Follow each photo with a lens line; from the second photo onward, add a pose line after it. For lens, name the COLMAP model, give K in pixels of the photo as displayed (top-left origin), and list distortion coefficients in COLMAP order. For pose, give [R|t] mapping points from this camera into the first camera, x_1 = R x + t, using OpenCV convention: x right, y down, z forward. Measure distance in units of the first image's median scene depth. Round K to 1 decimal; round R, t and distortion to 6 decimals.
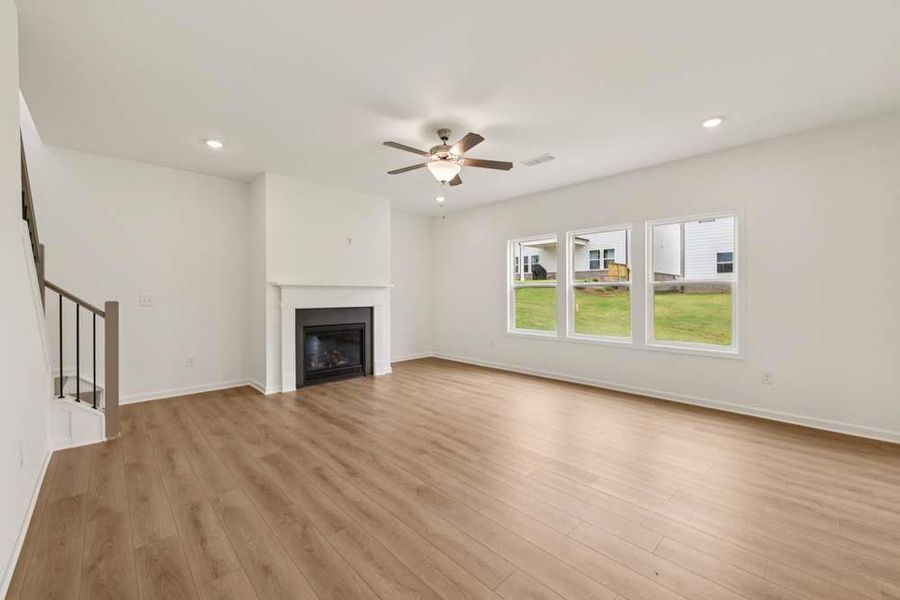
lens RADIAL K [[365.8, 0, 445.9], [0, 365.8, 297.0], [0, 0, 1]] dist [-0.003399, -0.000352]
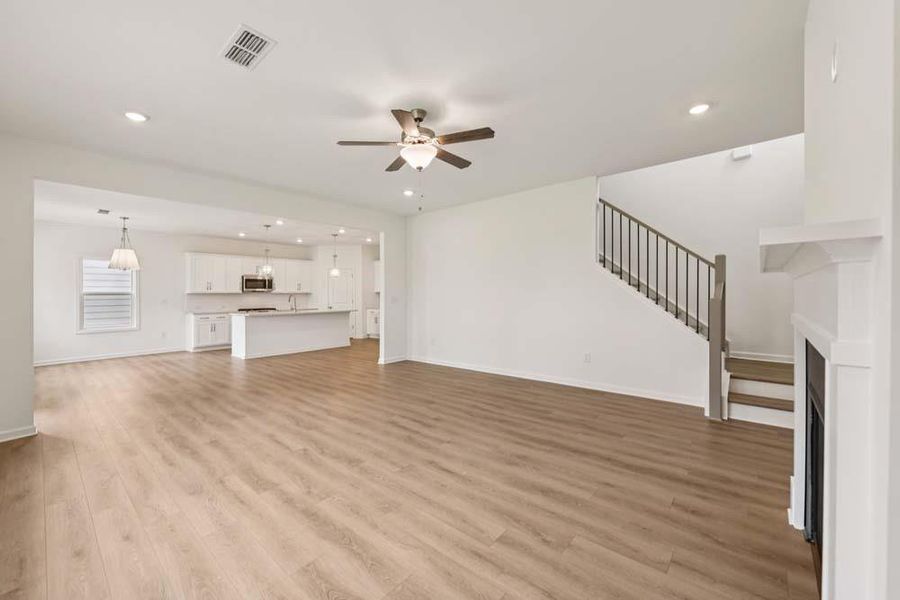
lens RADIAL K [[365.8, 0, 445.9], [0, 365.8, 297.0], [0, 0, 1]] dist [-0.003399, -0.000352]
pose [[-0.995479, 0.011898, -0.094237, 0.012405], [0.010697, 0.999855, 0.013239, -0.013453], [0.094381, 0.012171, -0.995462, 1.837246]]
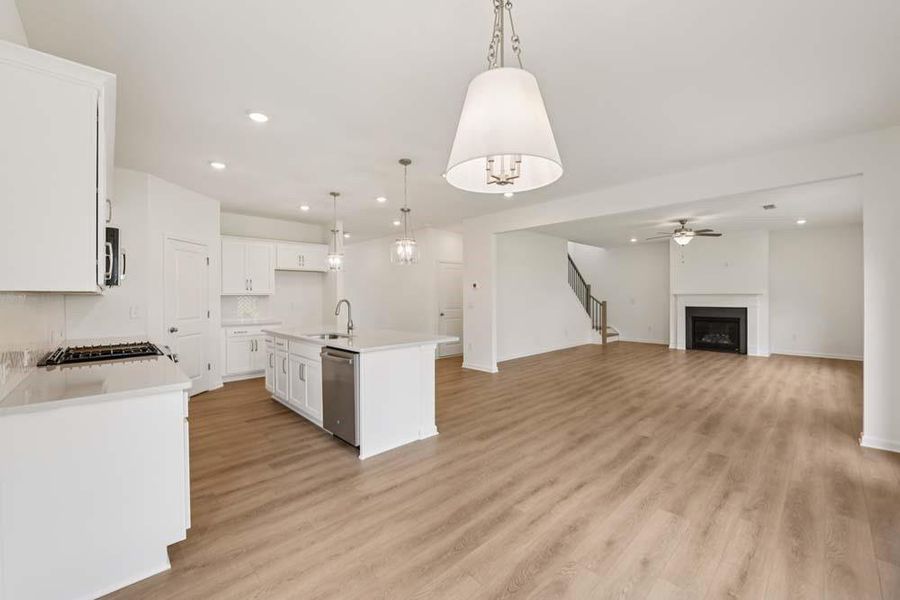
lens RADIAL K [[365.8, 0, 445.9], [0, 365.8, 297.0], [0, 0, 1]] dist [-0.003399, -0.000352]
pose [[0.004911, 0.001725, -0.999986, 1.970444], [-0.006412, 0.999978, 0.001693, -0.017057], [0.999967, 0.006404, 0.004922, -0.330149]]
